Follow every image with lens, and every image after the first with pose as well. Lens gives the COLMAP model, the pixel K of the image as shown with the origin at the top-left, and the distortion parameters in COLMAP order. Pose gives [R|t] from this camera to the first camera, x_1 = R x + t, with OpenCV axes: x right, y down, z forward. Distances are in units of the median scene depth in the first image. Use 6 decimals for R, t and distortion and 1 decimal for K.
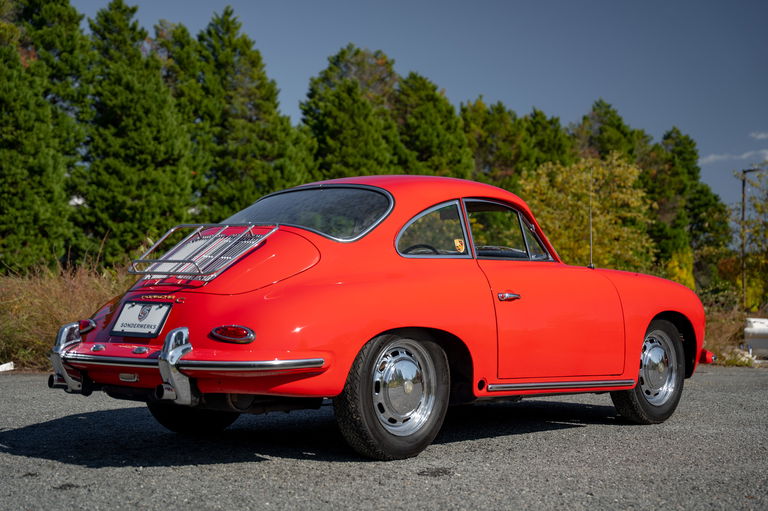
lens RADIAL K [[1225.0, 0, 387.5], [0, 1225.0, 253.3], [0, 0, 1]] dist [0.107865, 0.000000]
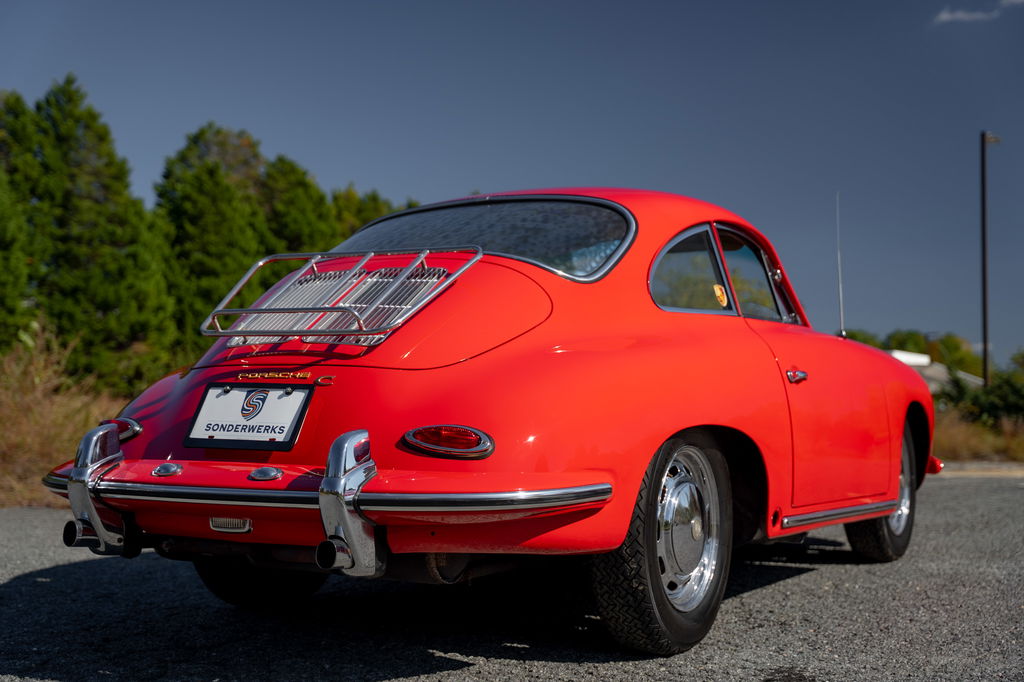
lens RADIAL K [[1290.0, 0, 503.7], [0, 1290.0, 345.9], [0, 0, 1]] dist [0.048430, 0.000000]
pose [[0.979884, 0.001334, 0.199562, -0.178193], [-0.000183, 0.999983, -0.005784, 0.022858], [-0.199567, 0.005631, 0.979868, 0.368937]]
